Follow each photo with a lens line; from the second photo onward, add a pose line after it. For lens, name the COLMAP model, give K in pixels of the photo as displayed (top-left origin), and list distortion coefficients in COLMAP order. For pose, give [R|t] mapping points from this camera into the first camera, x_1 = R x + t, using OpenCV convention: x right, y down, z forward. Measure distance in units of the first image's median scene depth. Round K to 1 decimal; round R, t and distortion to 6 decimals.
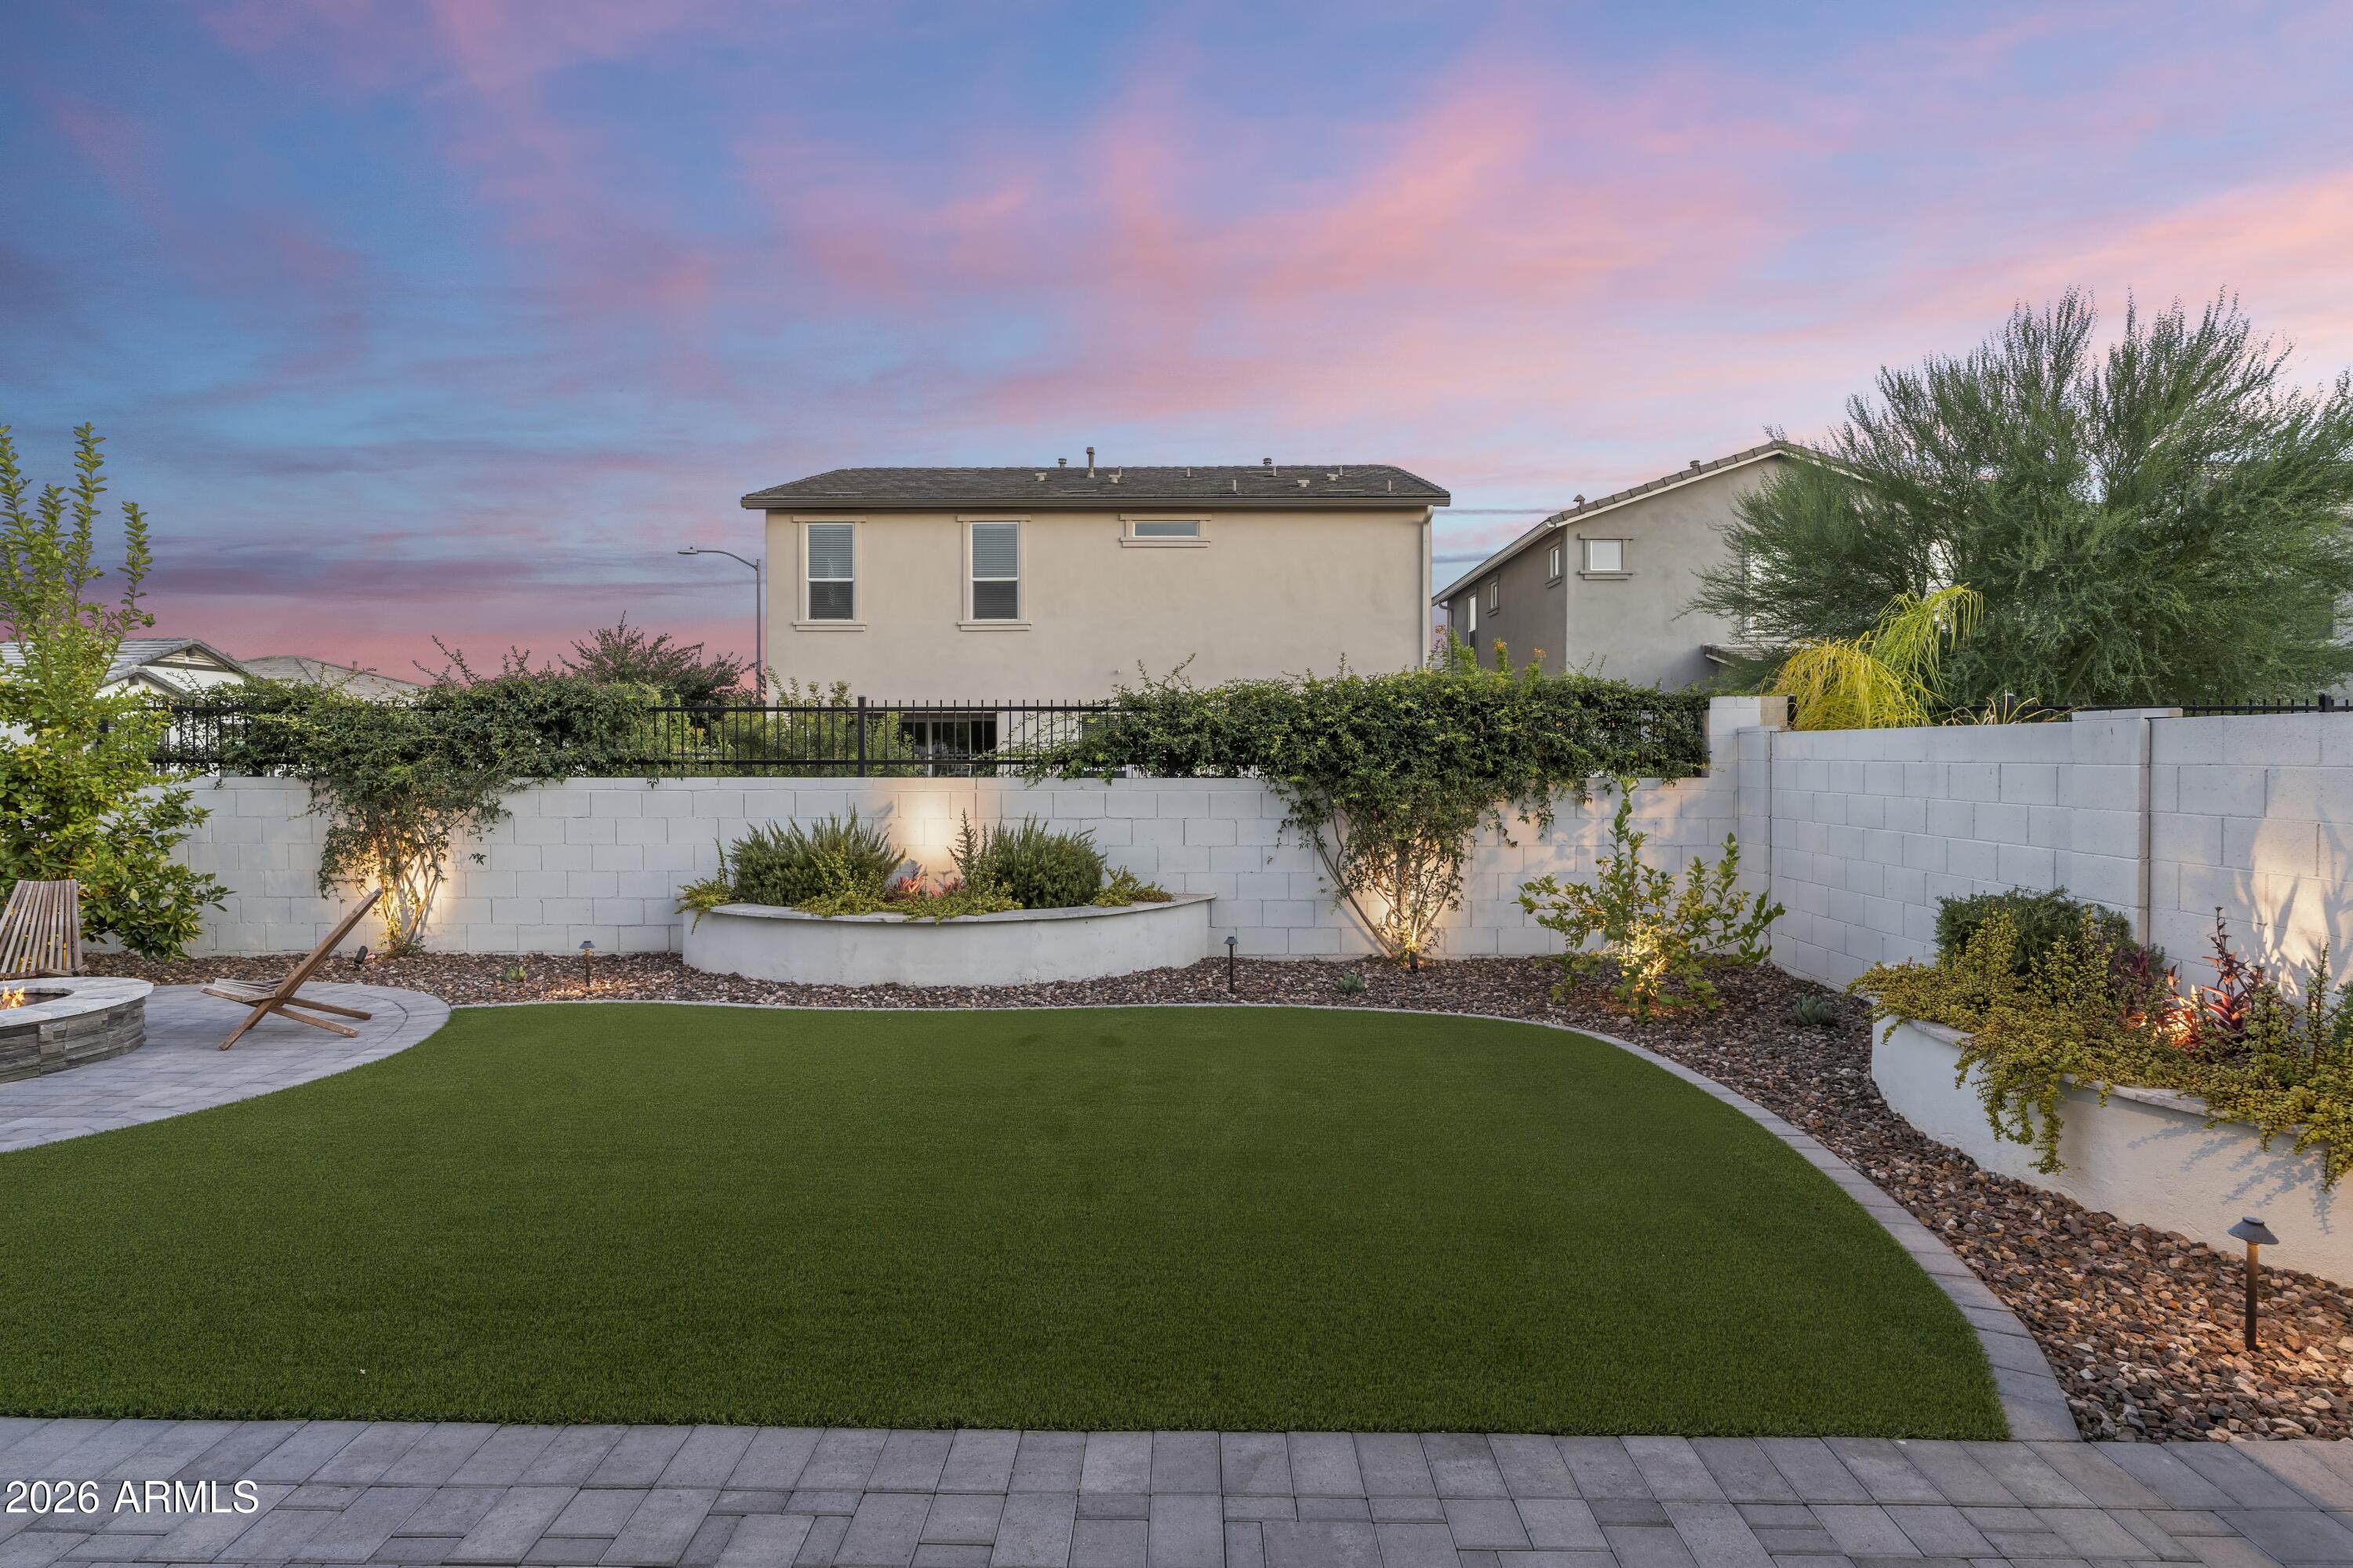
lens RADIAL K [[1162.8, 0, 1169.7], [0, 1162.8, 781.9], [0, 0, 1]] dist [0.004435, 0.000119]
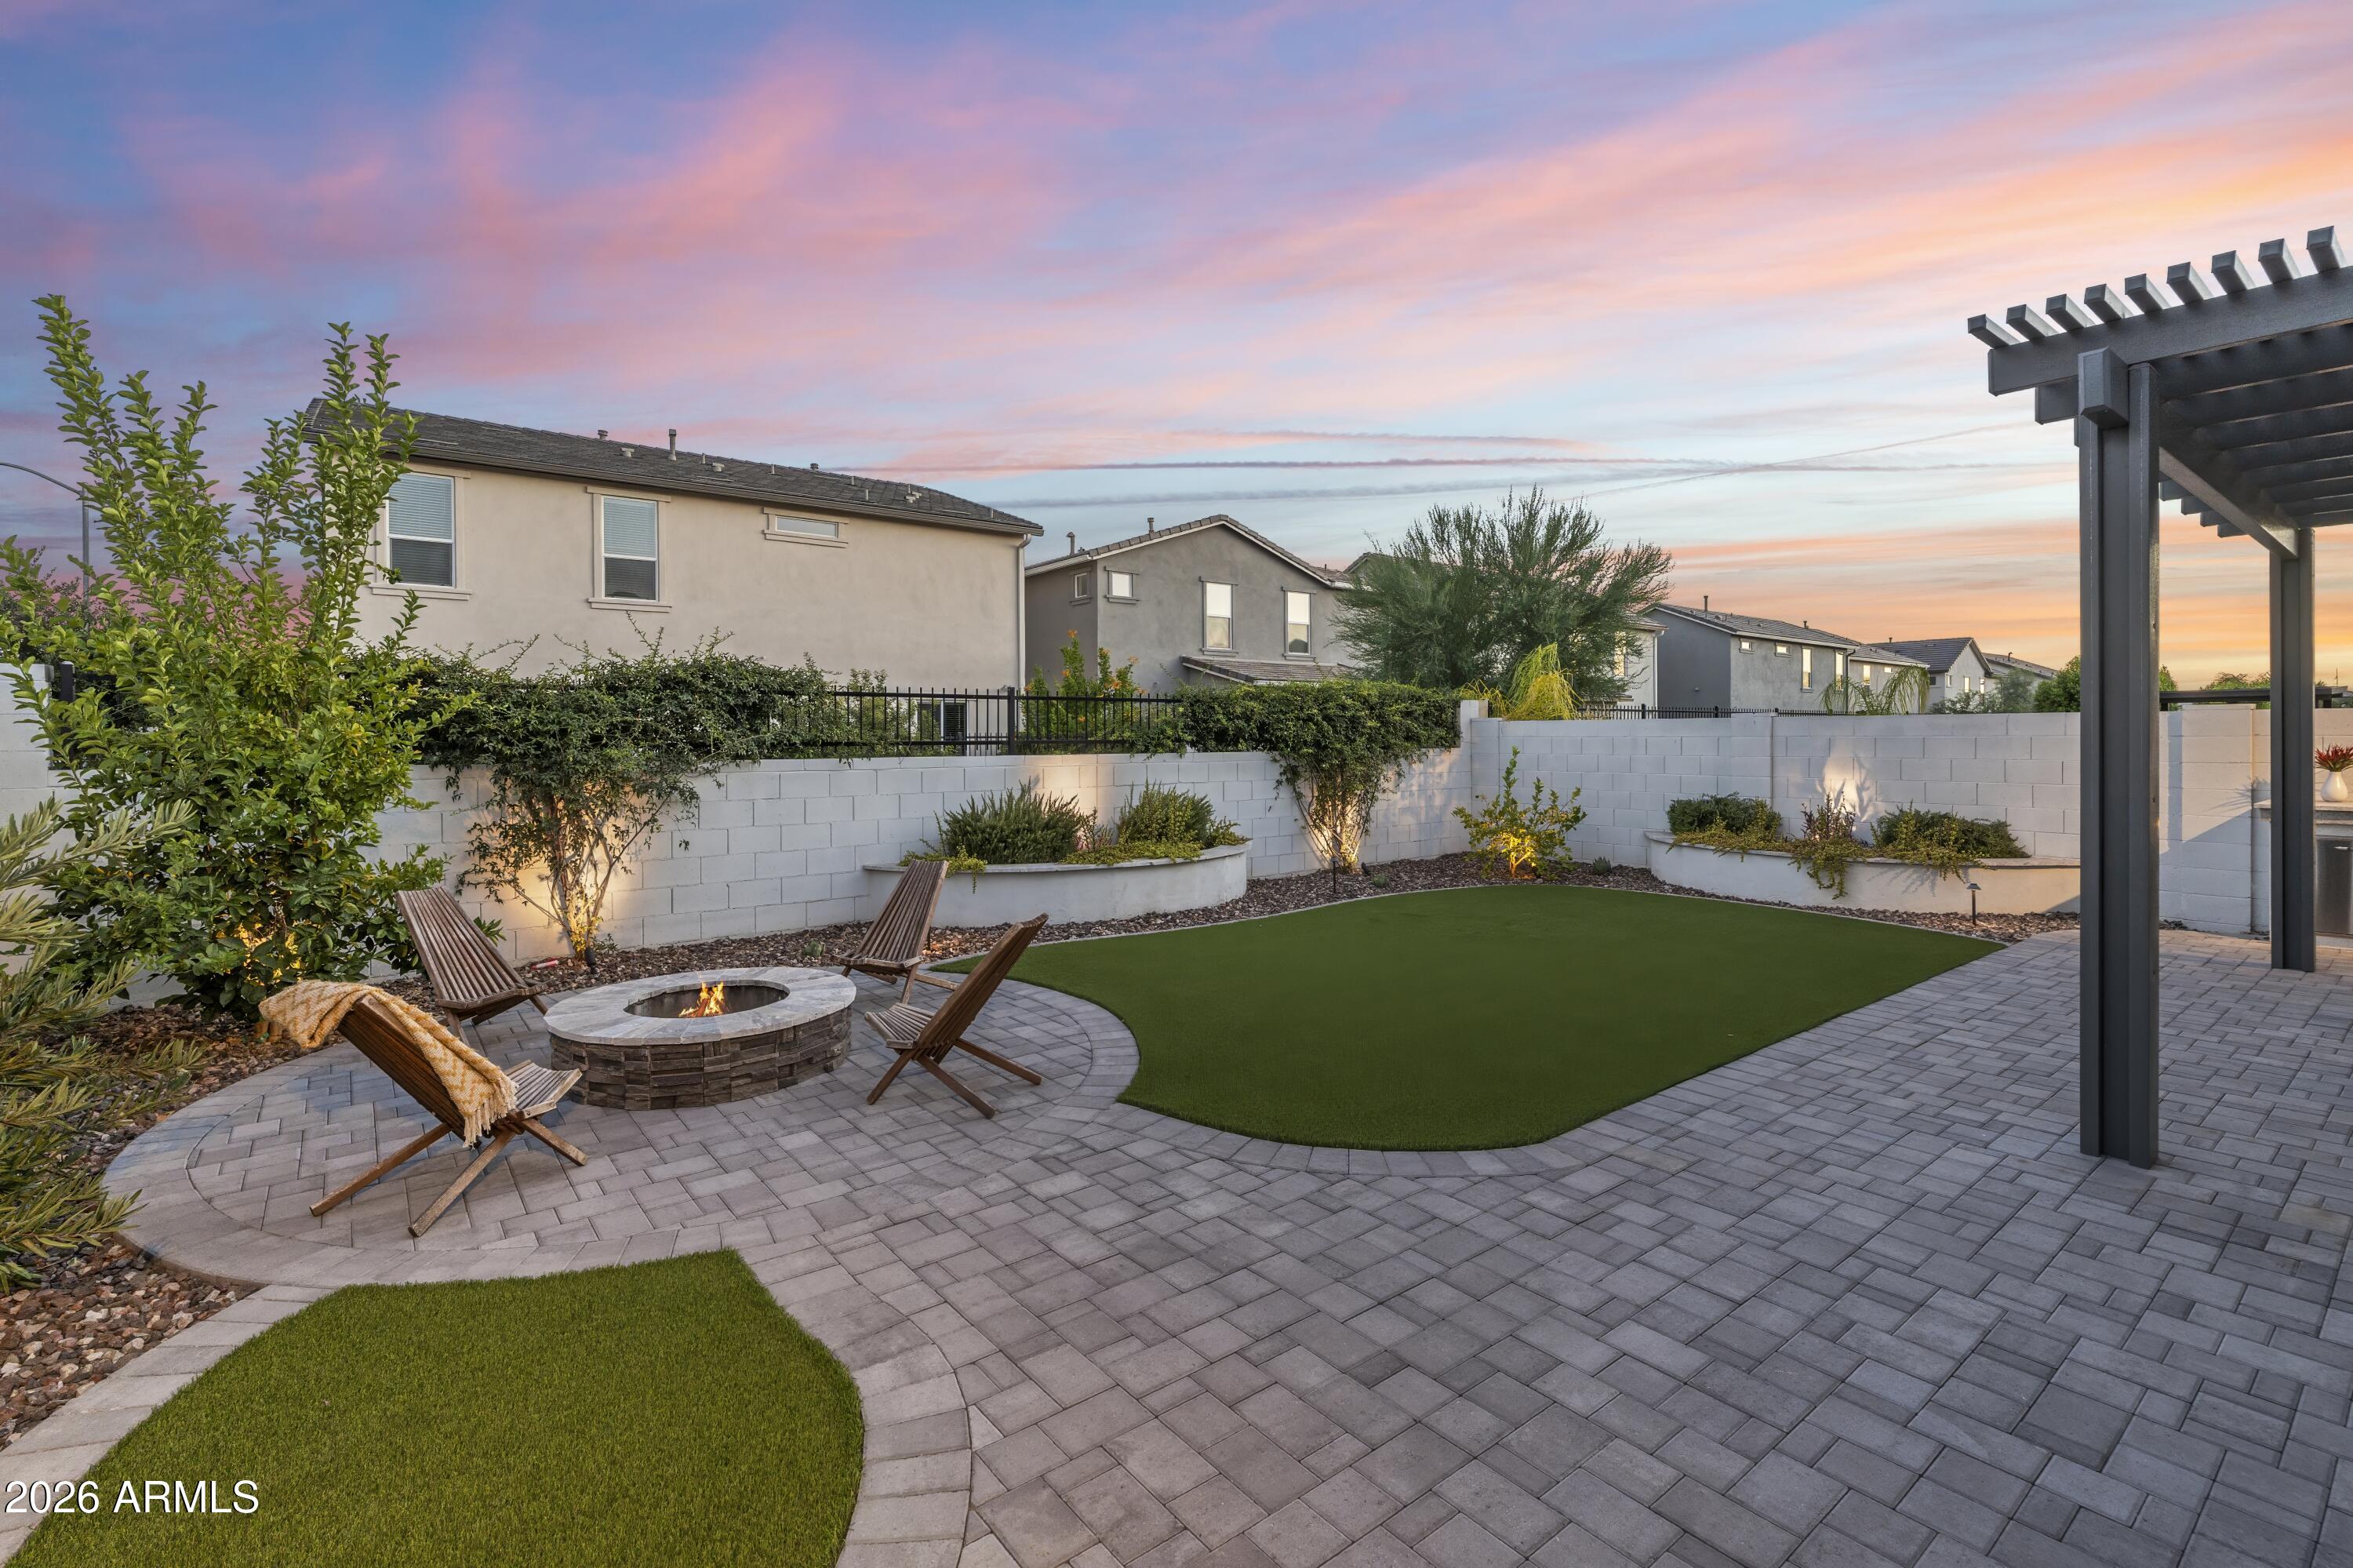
lens RADIAL K [[1071.7, 0, 1179.2], [0, 1071.7, 760.9], [0, 0, 1]] dist [-0.002594, -0.000480]
pose [[0.776879, -0.019610, 0.629344, -0.832583], [0.020357, 0.999775, 0.006022, -0.001636], [-0.629321, 0.008133, 0.777103, 0.043975]]
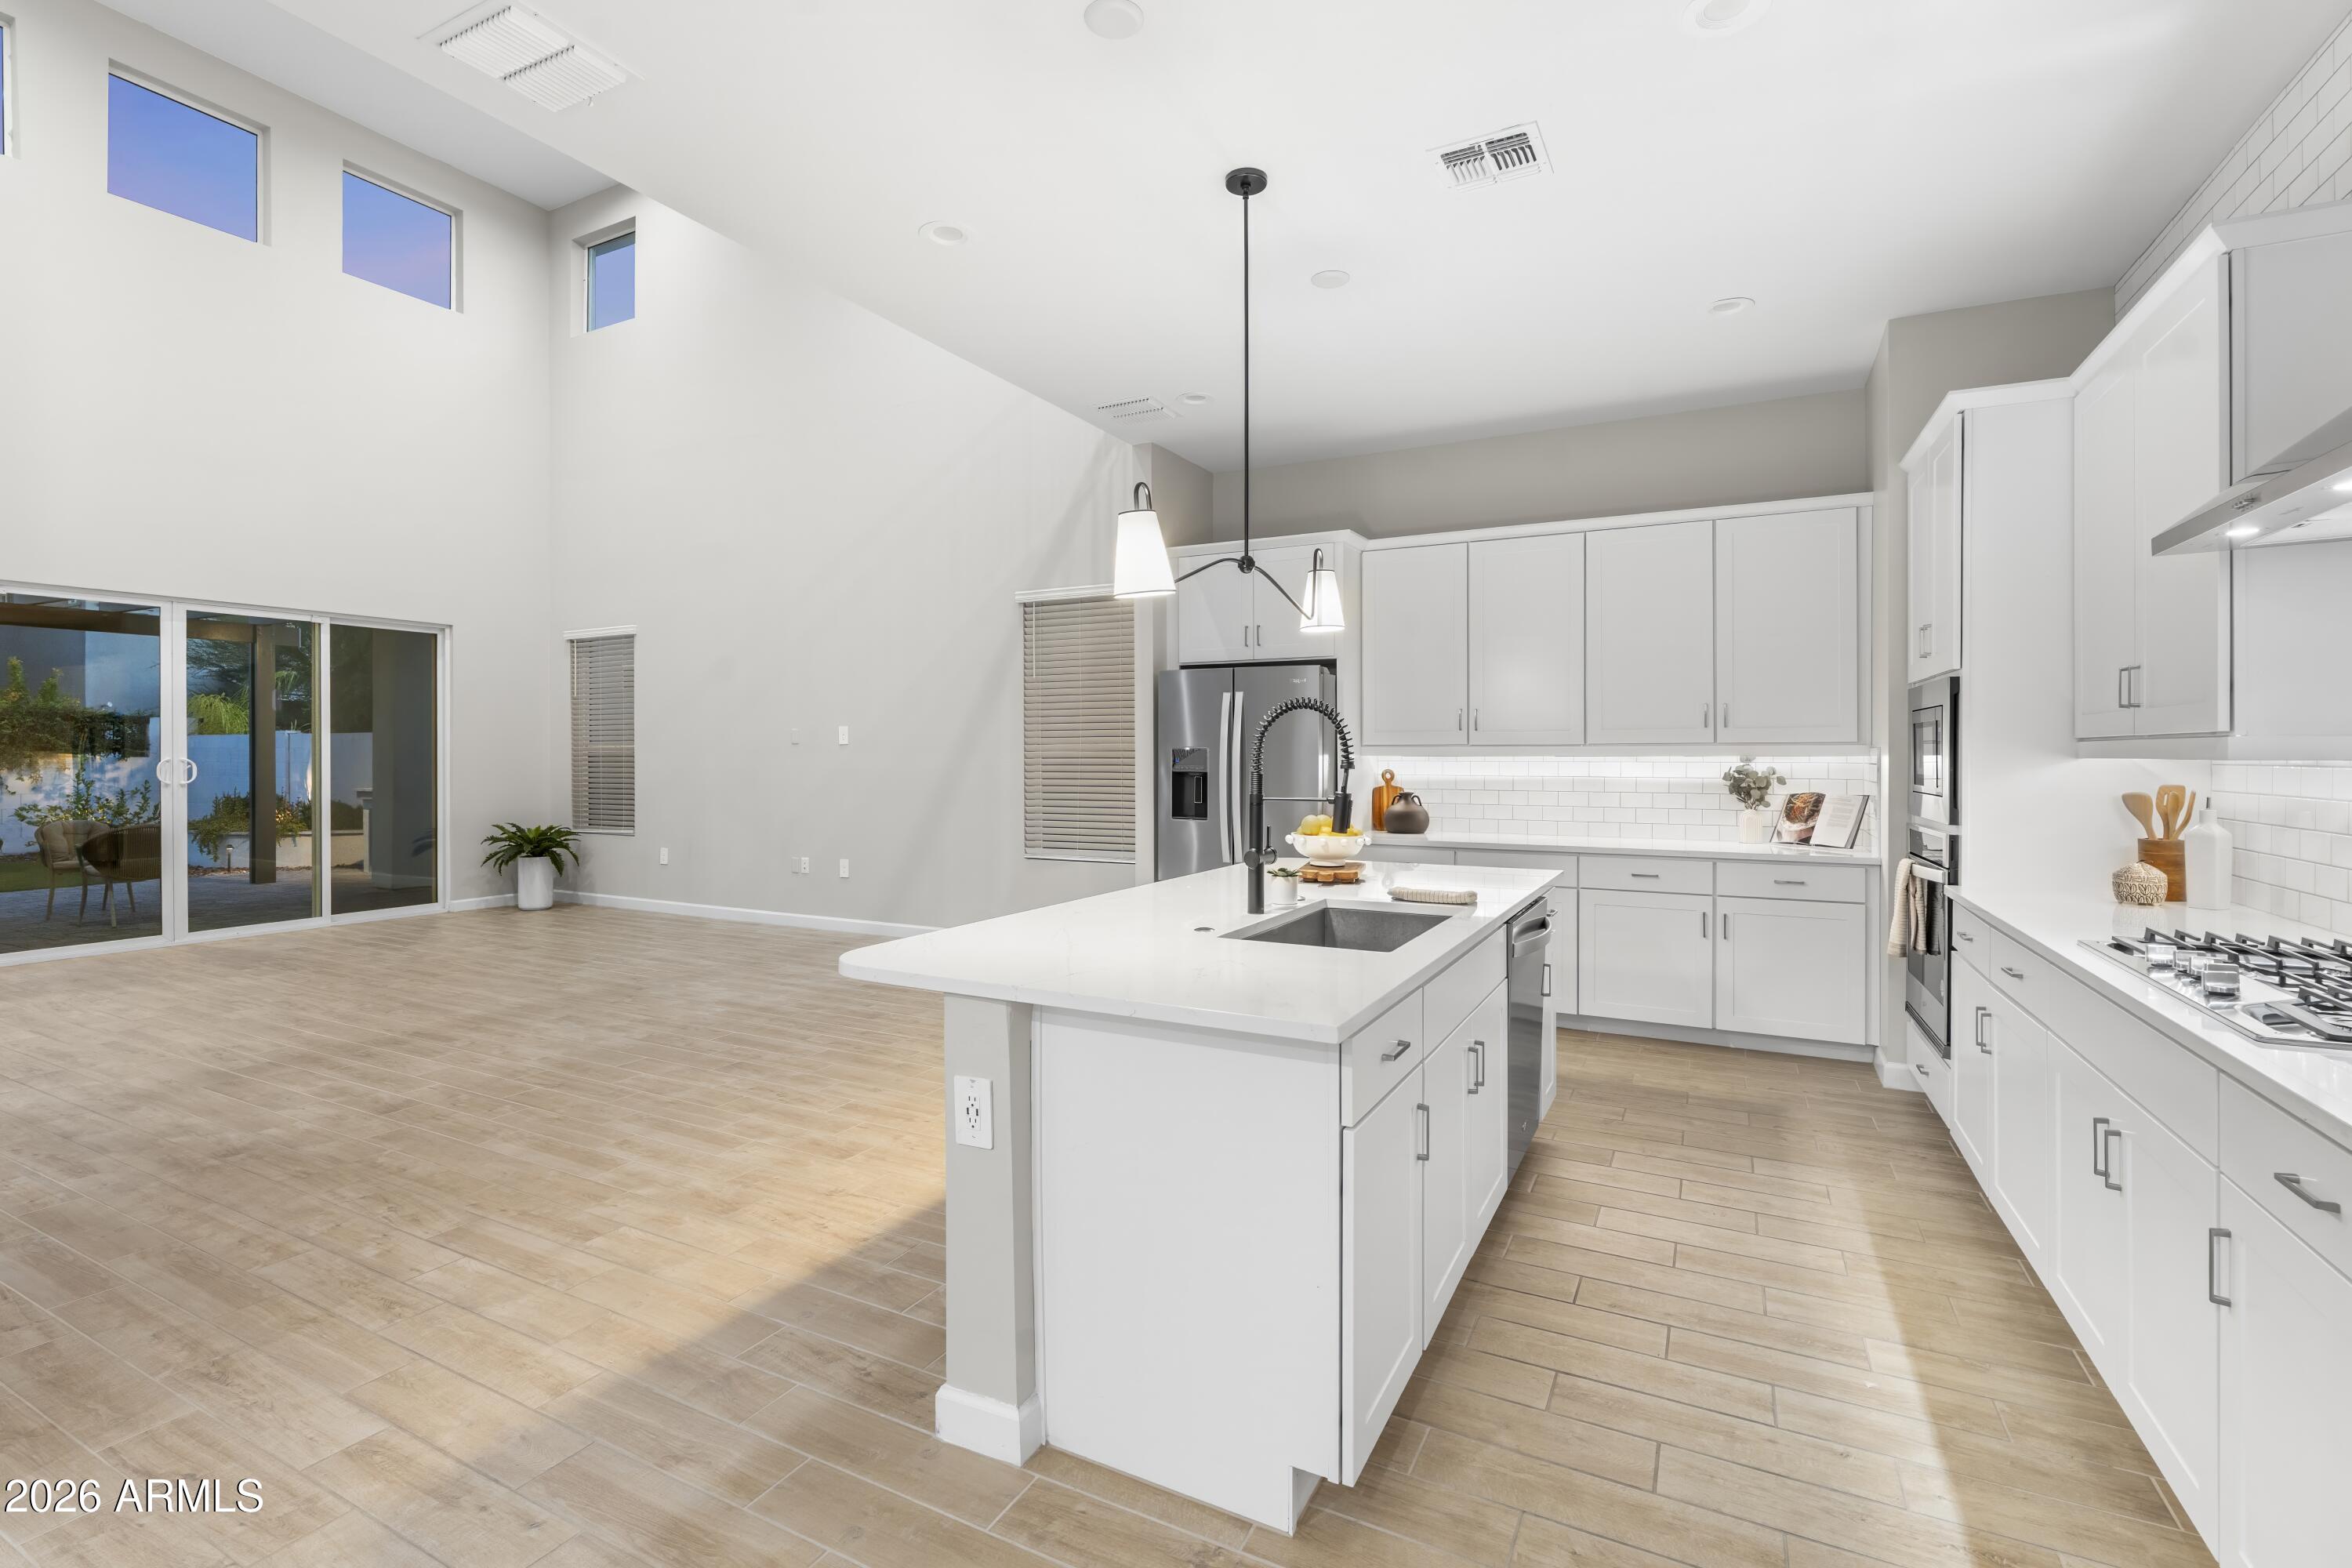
lens RADIAL K [[1071.2, 0, 1168.5], [0, 1071.2, 764.9], [0, 0, 1]] dist [-0.002594, -0.000480]
pose [[0.456581, -0.012463, 0.889594, -0.375678], [0.016014, 0.999855, 0.005788, 0.027651], [-0.889538, 0.011603, 0.456715, -1.410040]]
